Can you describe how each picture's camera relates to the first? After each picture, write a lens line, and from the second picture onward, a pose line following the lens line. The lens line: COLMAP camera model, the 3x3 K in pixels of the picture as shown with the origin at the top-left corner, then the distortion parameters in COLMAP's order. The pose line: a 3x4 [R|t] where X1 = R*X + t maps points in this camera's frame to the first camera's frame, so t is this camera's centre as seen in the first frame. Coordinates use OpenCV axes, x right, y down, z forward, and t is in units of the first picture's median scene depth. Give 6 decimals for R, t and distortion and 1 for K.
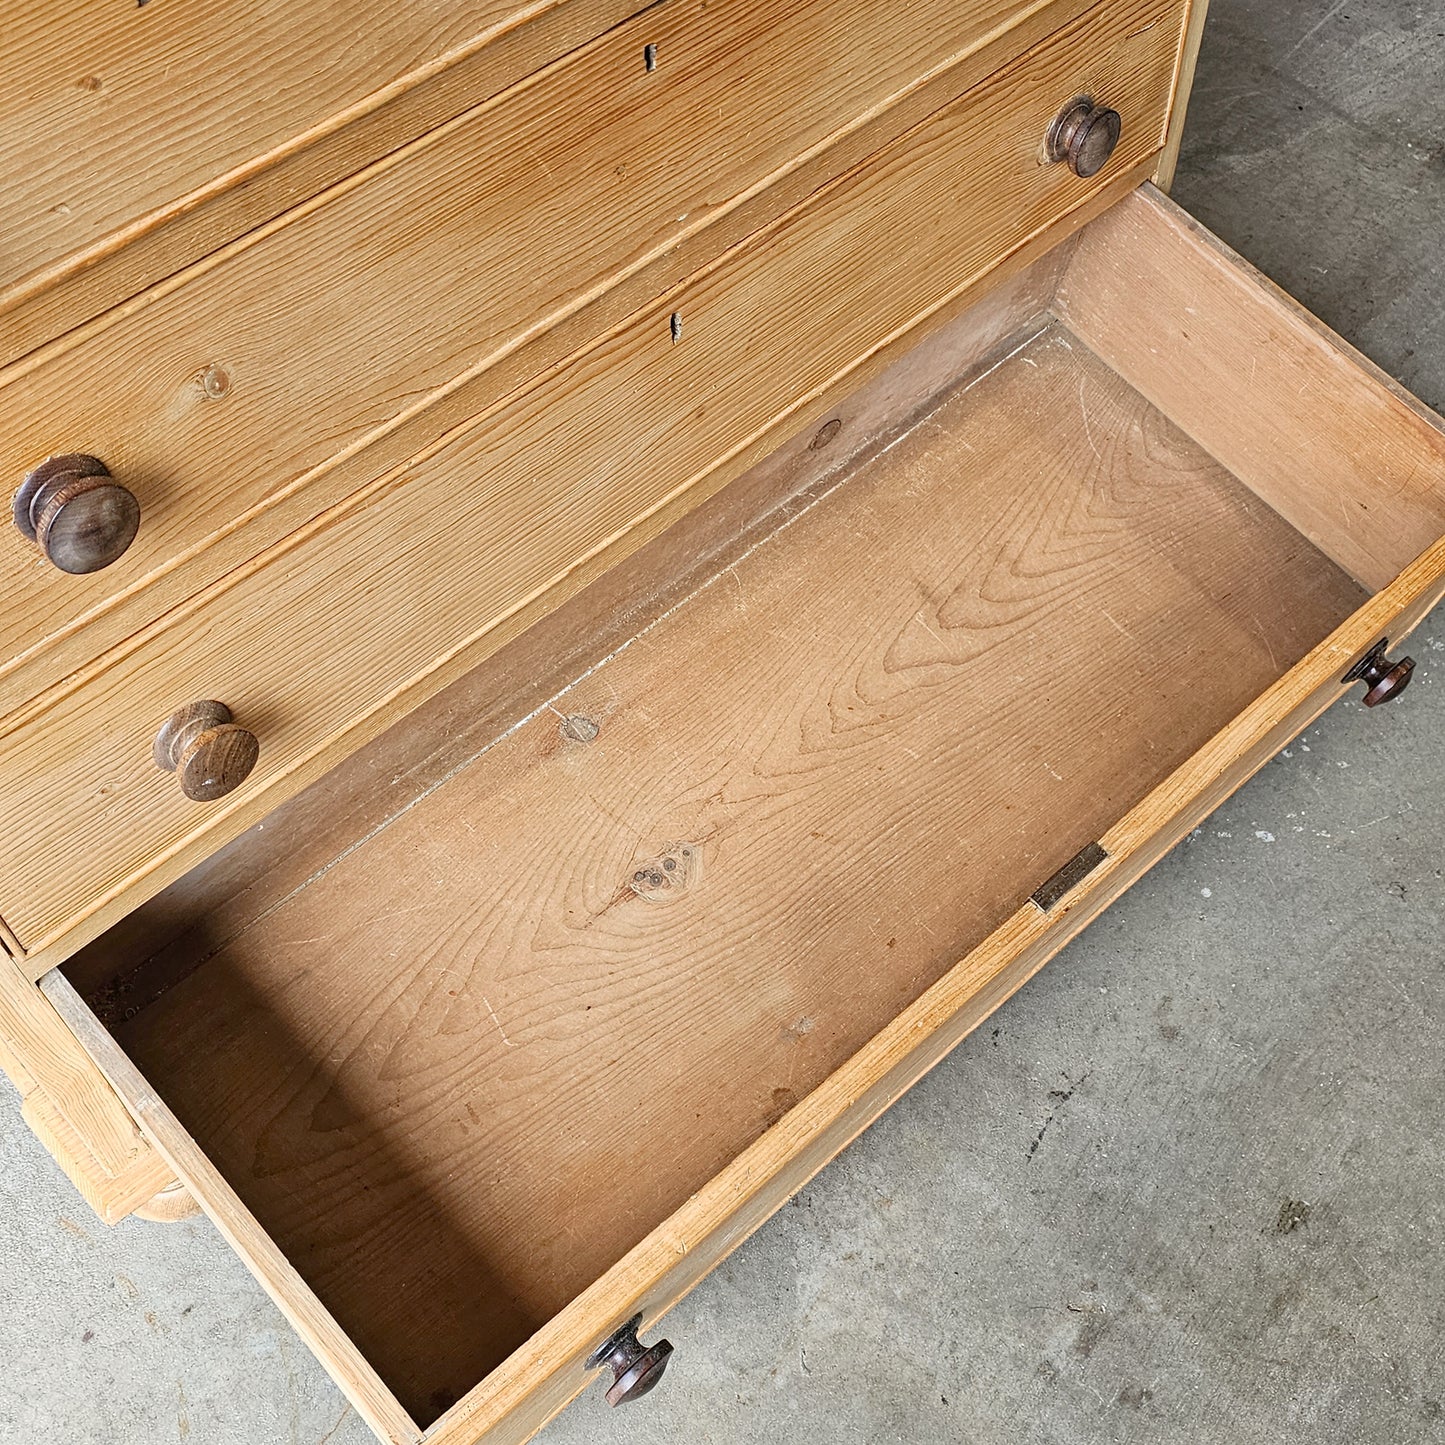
lens RADIAL K [[1807.7, 0, 710.9], [0, 1807.7, 694.7], [0, 0, 1]] dist [0.037656, 0.000000]
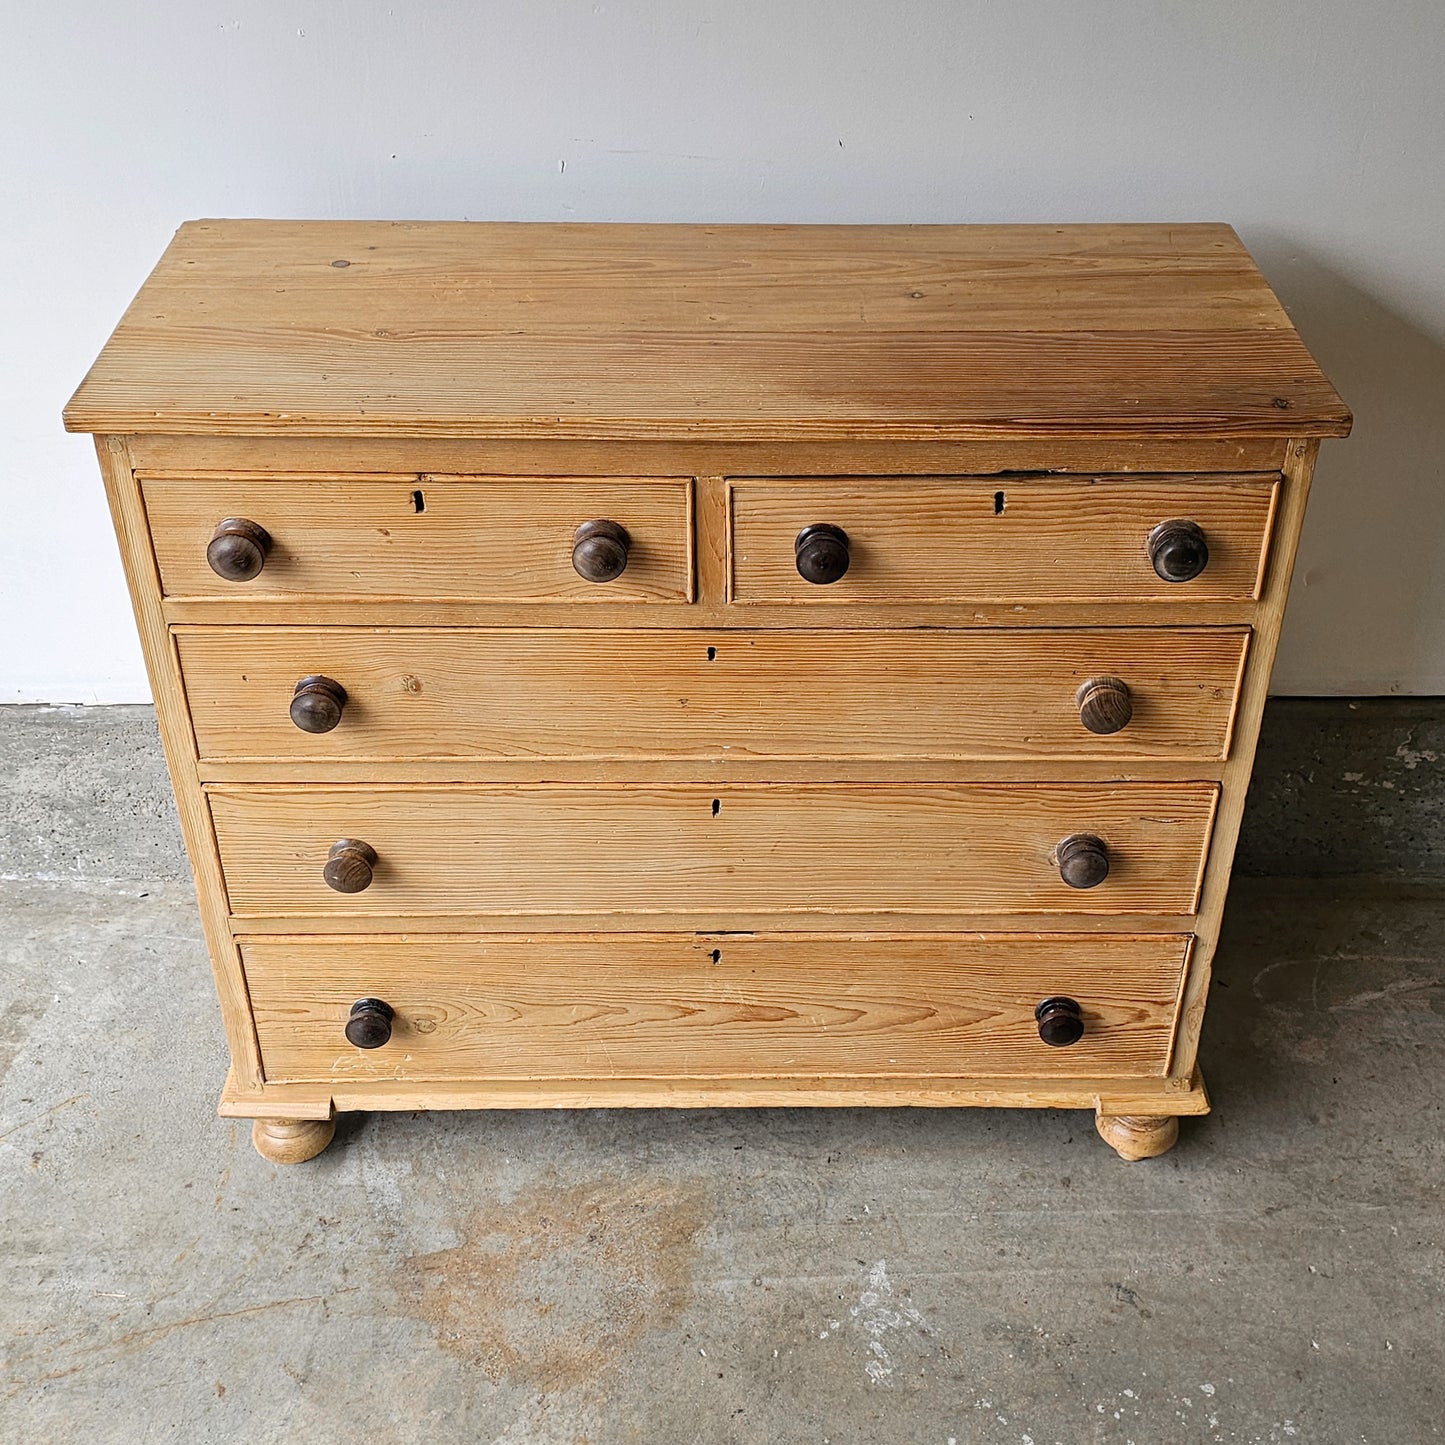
lens RADIAL K [[1807.7, 0, 738.7], [0, 1807.7, 712.9], [0, 0, 1]] dist [0.037656, 0.000000]
pose [[0.730833, 0.427151, -0.532377, 0.715431], [-0.566841, 0.814323, -0.124775, -0.069255], [0.380229, 0.392963, 0.837261, -0.348852]]
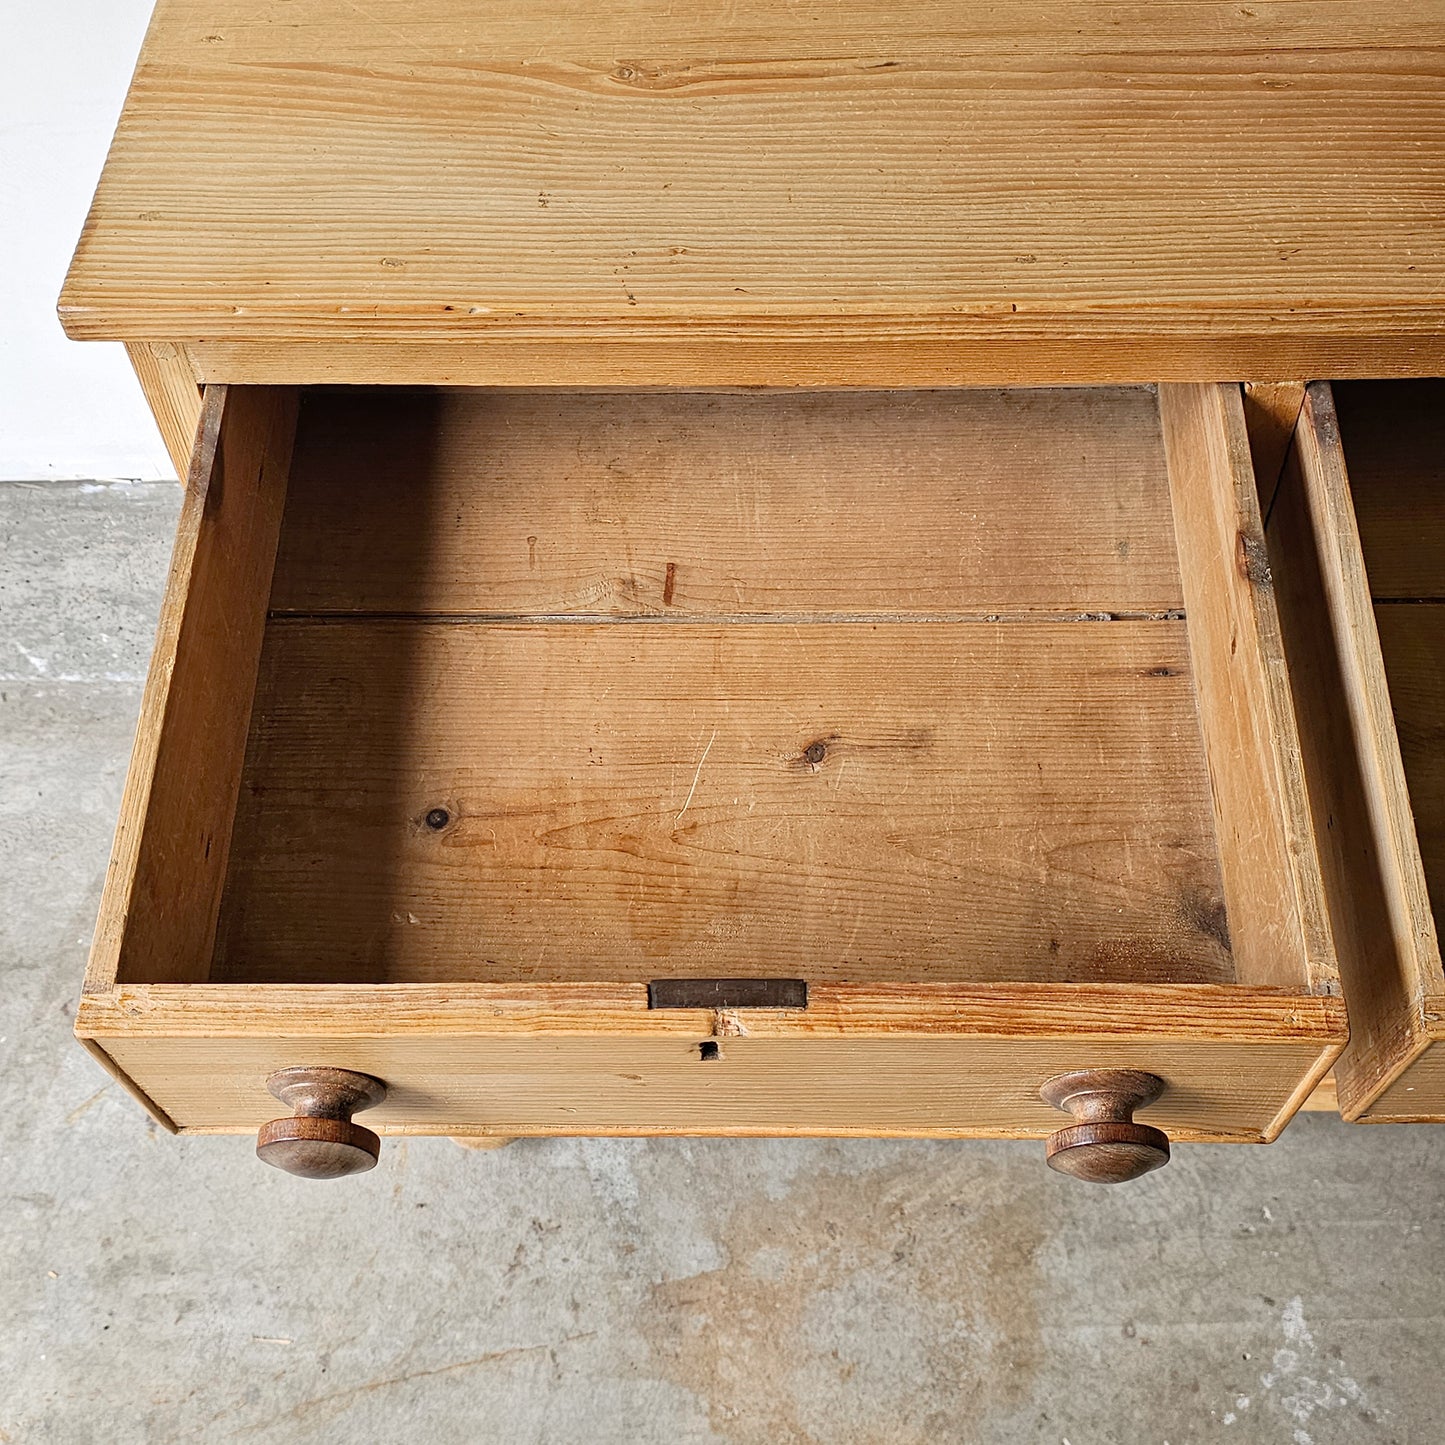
lens RADIAL K [[1807.7, 0, 740.0], [0, 1807.7, 684.3], [0, 0, 1]] dist [0.037656, 0.000000]
pose [[0.717764, 0.567189, -0.403871, 0.157727], [-0.560036, 0.814928, 0.149169, -0.245648], [0.413733, 0.119114, 0.902573, -0.040360]]
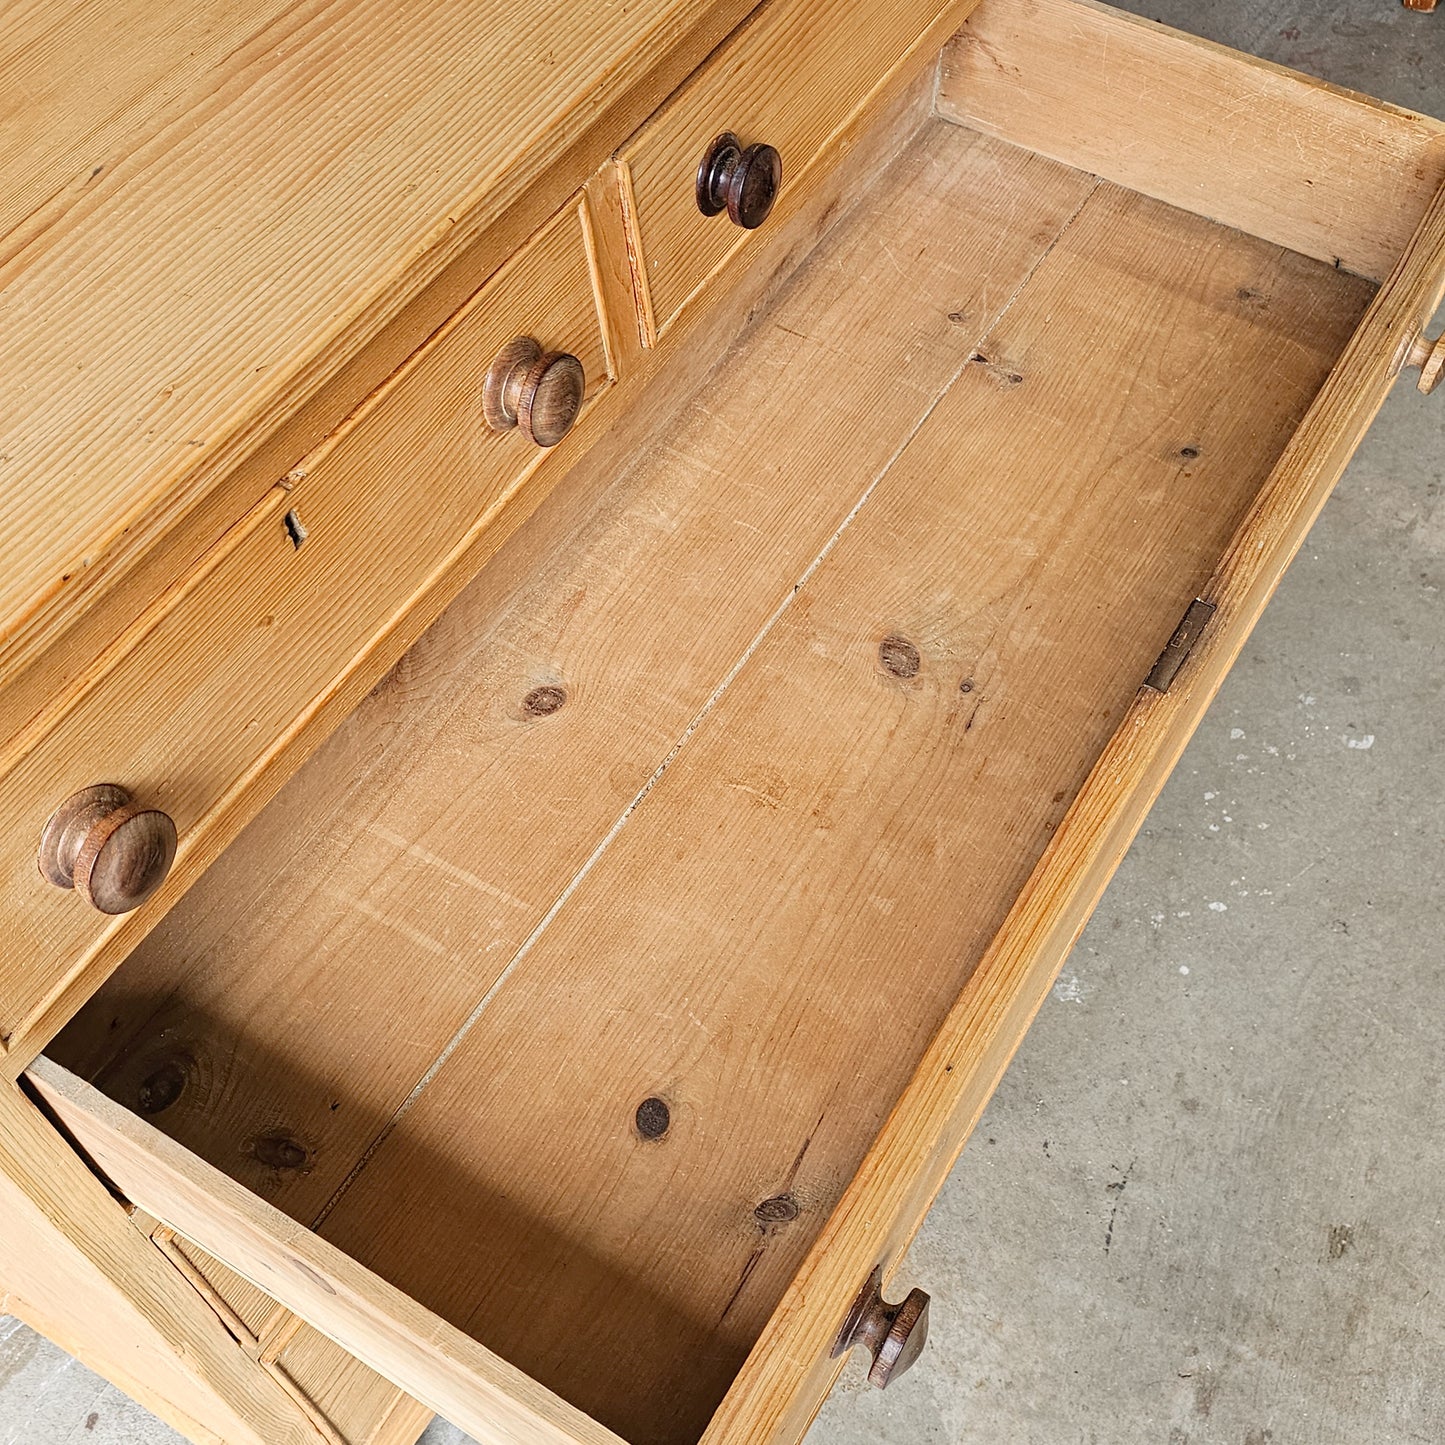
lens RADIAL K [[1807.7, 0, 730.5], [0, 1807.7, 704.6], [0, 0, 1]] dist [0.037656, 0.000000]
pose [[0.964846, -0.229261, 0.128495, -0.121417], [0.233942, 0.971993, -0.022395, -0.106177], [-0.119762, 0.051668, 0.991457, -0.103643]]
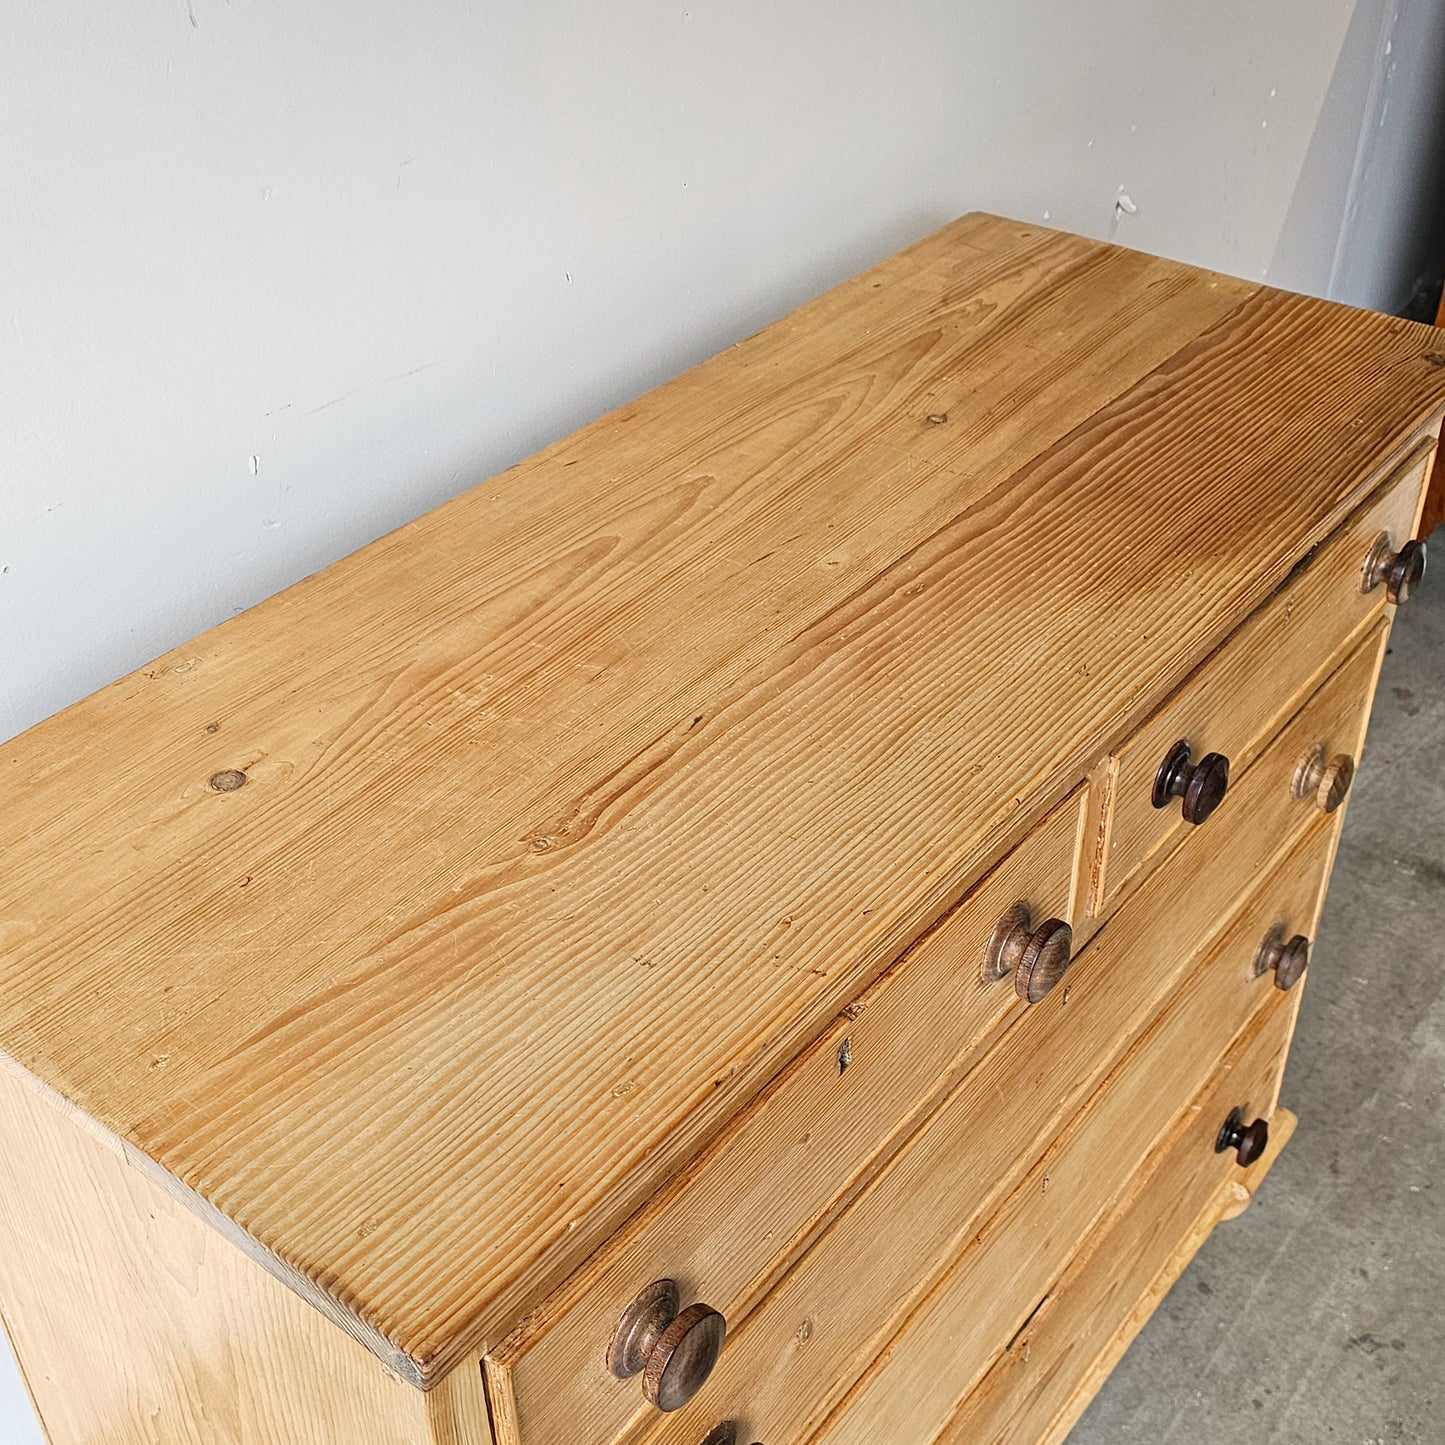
lens RADIAL K [[1807.7, 0, 730.0], [0, 1807.7, 690.9], [0, 0, 1]] dist [0.037656, 0.000000]
pose [[0.988981, -0.064102, 0.133447, -0.303958], [0.102869, 0.945794, -0.308046, -0.138952], [-0.106467, 0.318379, 0.941966, -0.153542]]
